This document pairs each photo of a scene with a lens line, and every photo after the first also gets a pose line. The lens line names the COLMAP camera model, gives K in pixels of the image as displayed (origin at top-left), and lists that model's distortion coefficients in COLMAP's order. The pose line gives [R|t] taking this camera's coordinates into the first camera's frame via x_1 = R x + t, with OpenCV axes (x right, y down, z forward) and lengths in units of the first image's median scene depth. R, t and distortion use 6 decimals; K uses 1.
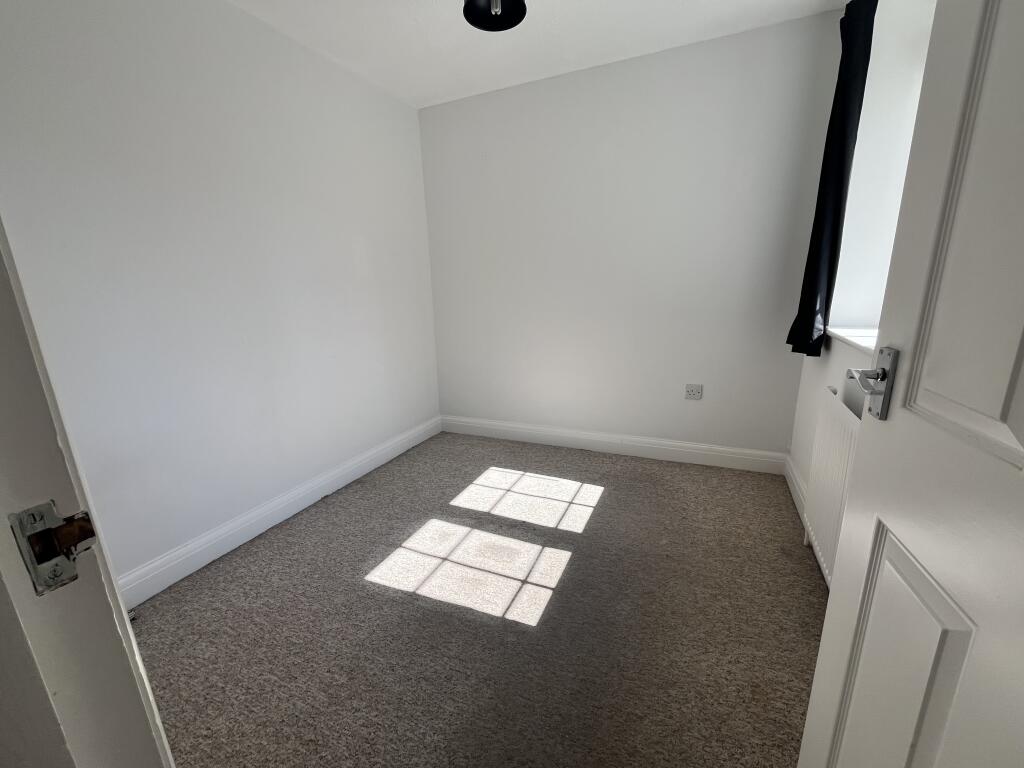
lens RADIAL K [[415.0, 0, 512.0], [0, 415.0, 384.0], [0, 0, 1]] dist [-0.001386, -0.000103]
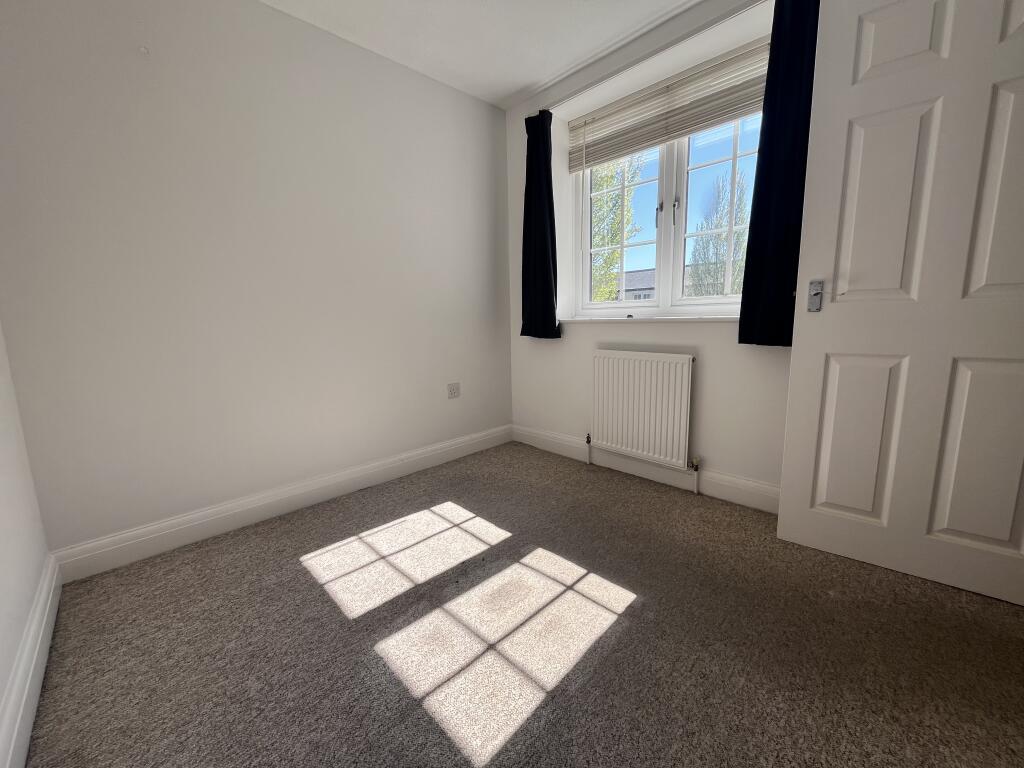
lens RADIAL K [[415.0, 0, 512.0], [0, 415.0, 384.0], [0, 0, 1]] dist [-0.001386, -0.000103]
pose [[0.368303, -0.125351, 0.921217, -0.535012], [0.234745, 0.971302, 0.038314, -0.003214], [-0.899582, 0.202140, 0.387159, 0.473605]]
